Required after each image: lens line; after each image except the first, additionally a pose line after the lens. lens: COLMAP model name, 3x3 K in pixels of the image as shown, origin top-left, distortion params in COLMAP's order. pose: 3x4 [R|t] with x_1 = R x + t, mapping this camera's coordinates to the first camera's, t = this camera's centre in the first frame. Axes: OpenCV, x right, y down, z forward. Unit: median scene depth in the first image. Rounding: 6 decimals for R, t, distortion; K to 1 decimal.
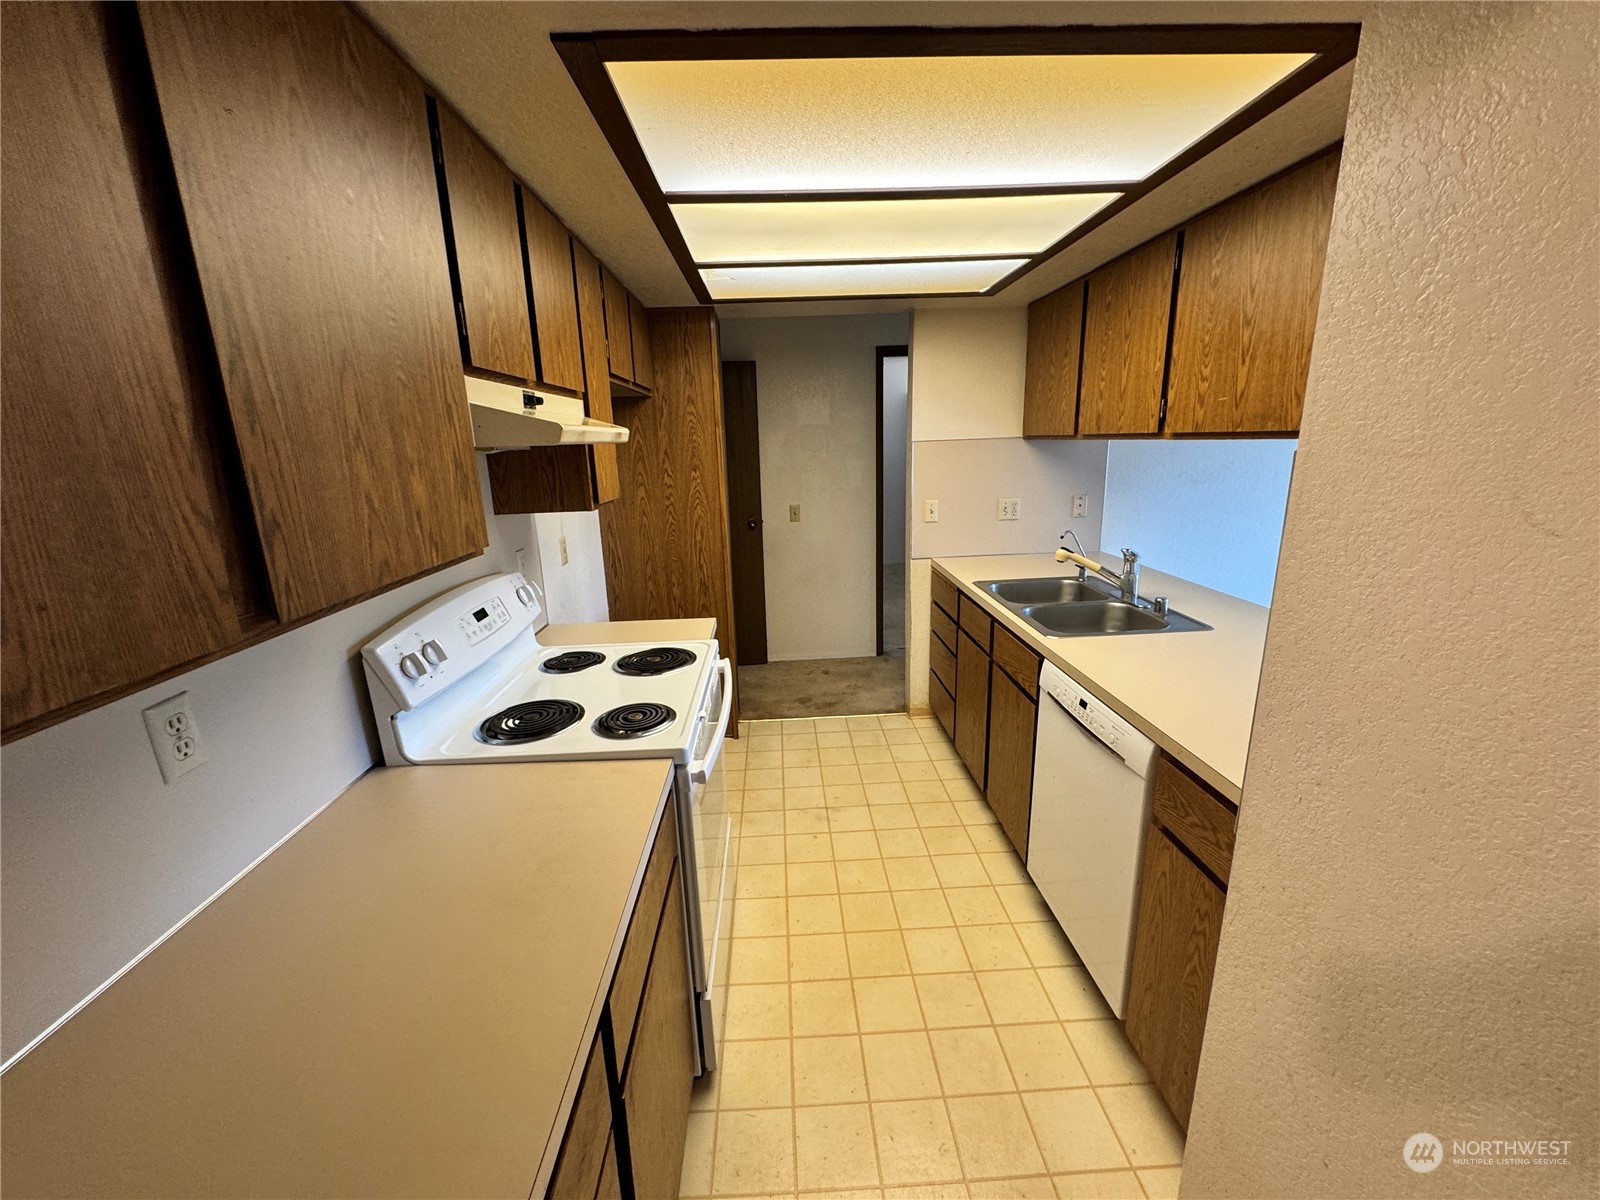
lens RADIAL K [[641.1, 0, 797.8], [0, 641.1, 599.5], [0, 0, 1]] dist [-0.000263, -0.000077]
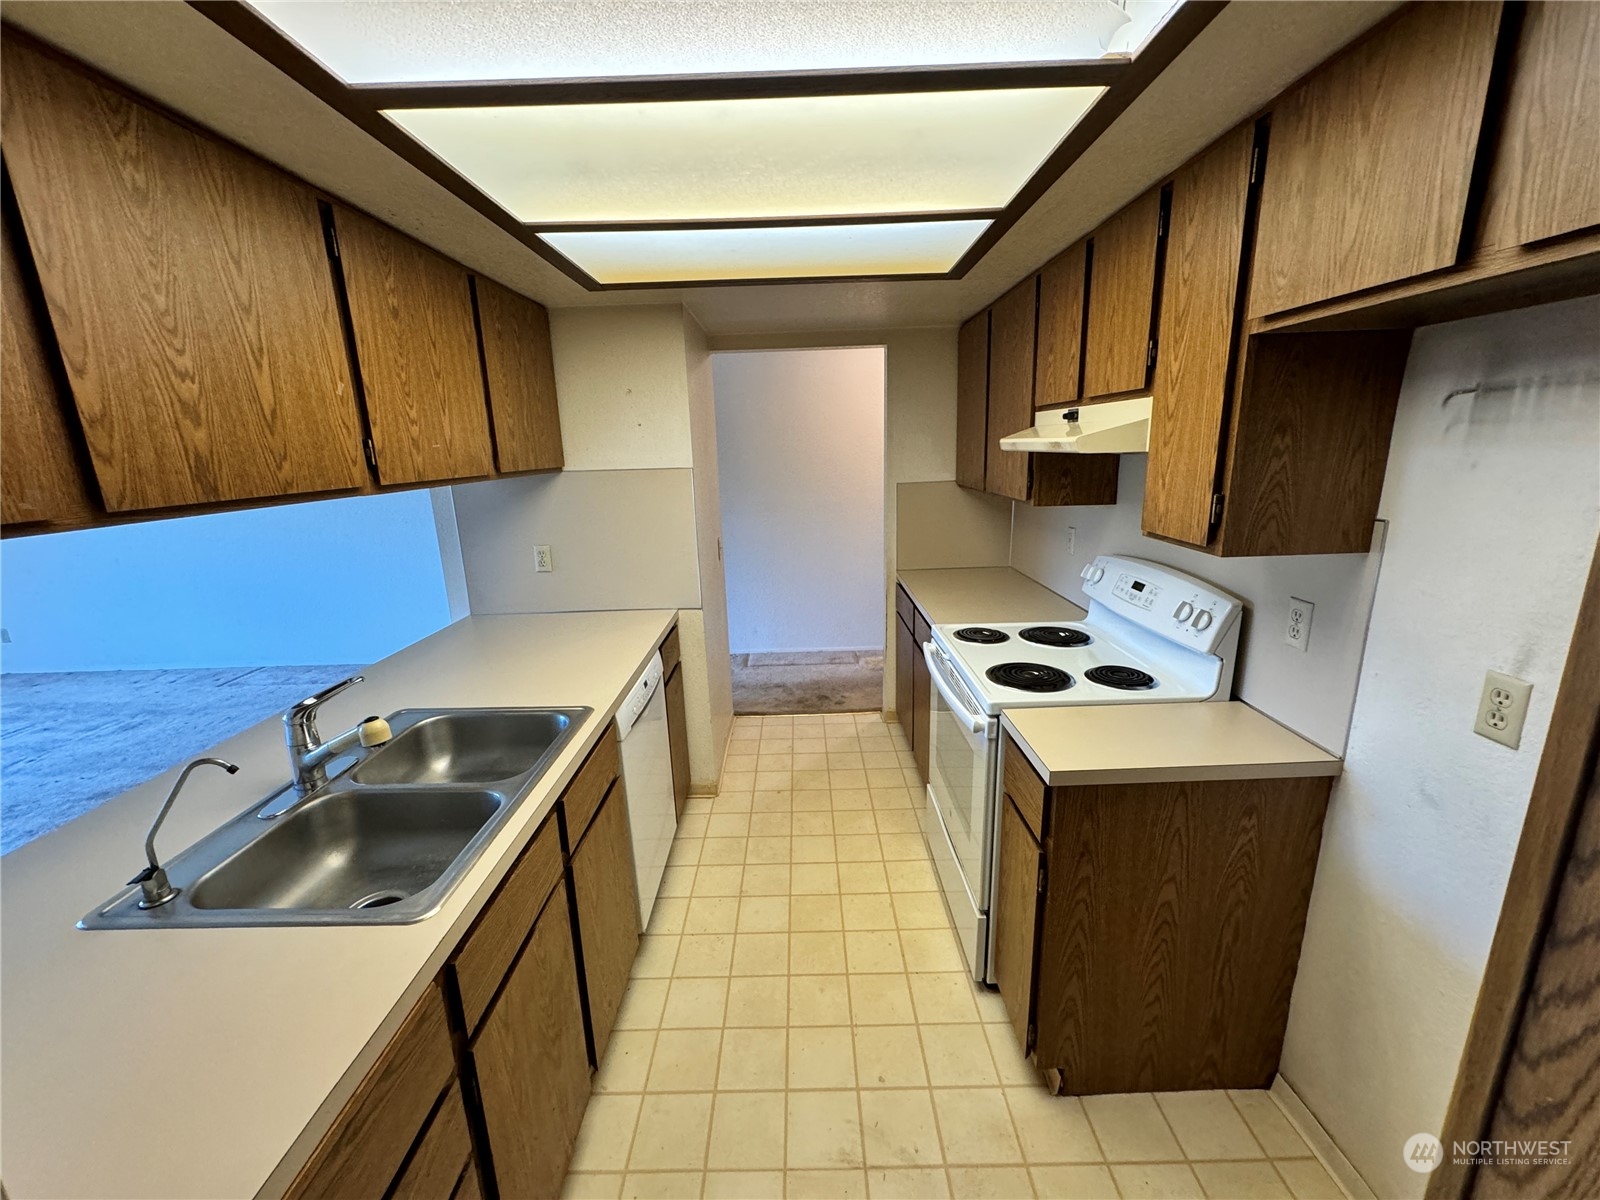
lens RADIAL K [[641.1, 0, 797.8], [0, 641.1, 599.5], [0, 0, 1]] dist [-0.000263, -0.000077]
pose [[-0.997249, 0.048960, 0.055645, 0.068478], [0.069247, 0.883135, 0.463980, -0.480326], [-0.026426, 0.466557, -0.884096, 1.803822]]
